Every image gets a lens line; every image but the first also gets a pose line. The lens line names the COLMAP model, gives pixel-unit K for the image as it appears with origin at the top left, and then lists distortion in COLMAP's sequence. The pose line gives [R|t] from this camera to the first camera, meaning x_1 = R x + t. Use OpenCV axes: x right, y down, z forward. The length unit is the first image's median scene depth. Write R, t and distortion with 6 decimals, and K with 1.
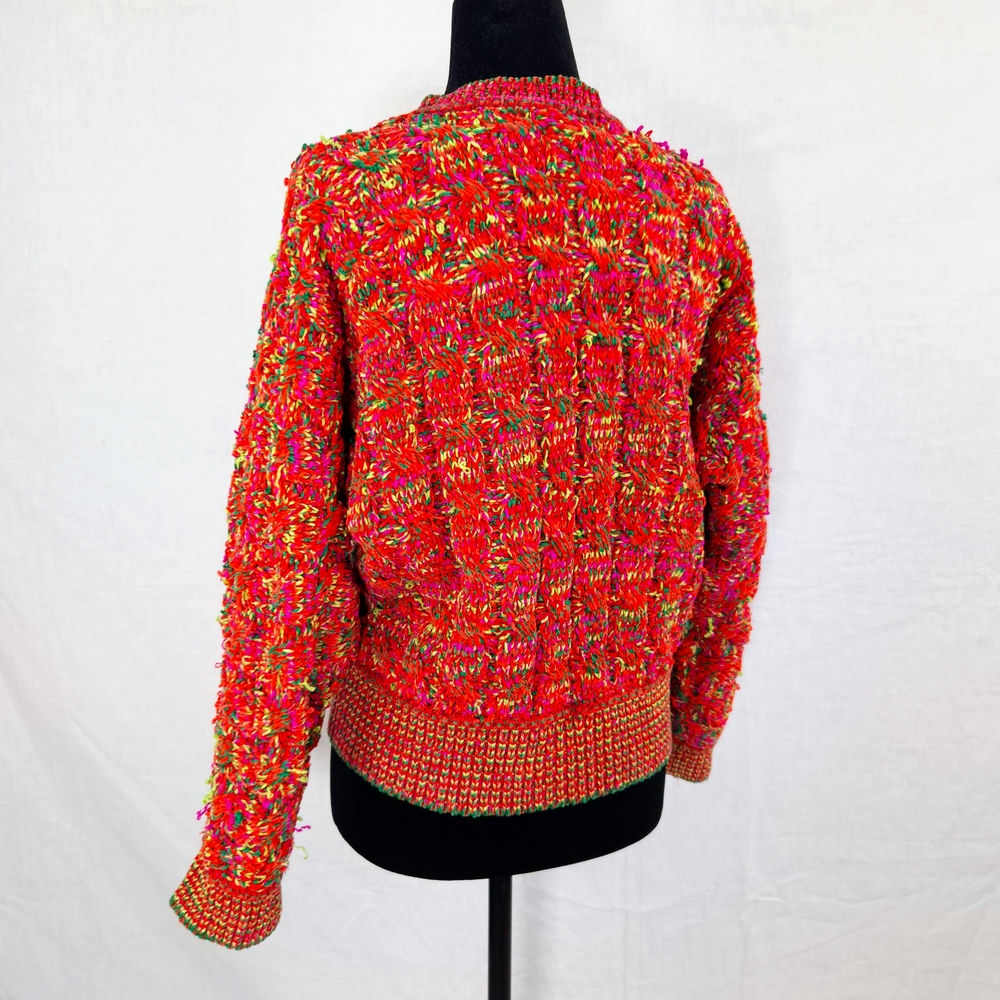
lens RADIAL K [[957.3, 0, 496.7], [0, 957.3, 507.9], [0, 0, 1]] dist [0.027793, 0.000000]
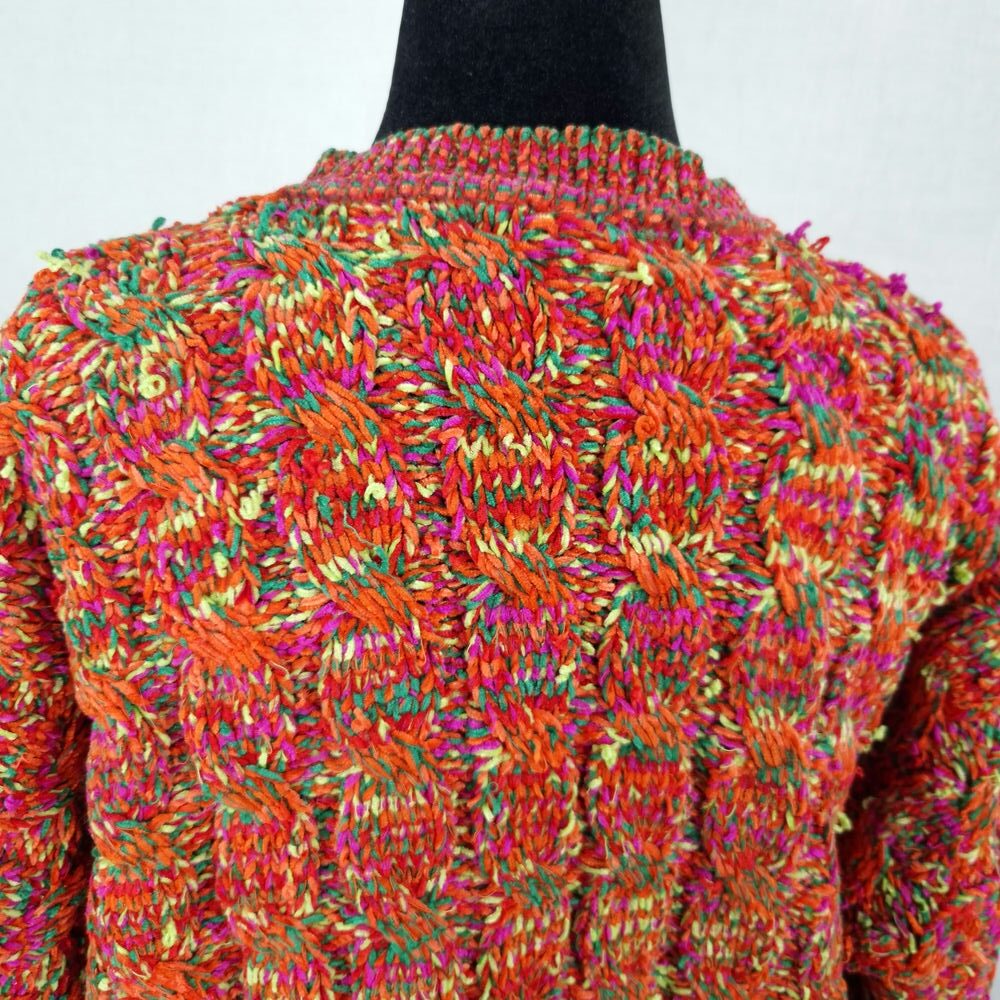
lens RADIAL K [[957.3, 0, 477.3], [0, 957.3, 532.2], [0, 0, 1]] dist [0.027793, 0.000000]
pose [[0.978954, 0.106501, -0.174088, 0.104485], [-0.095816, 0.993026, 0.068692, -0.302127], [0.180190, -0.050566, 0.982331, 0.581582]]
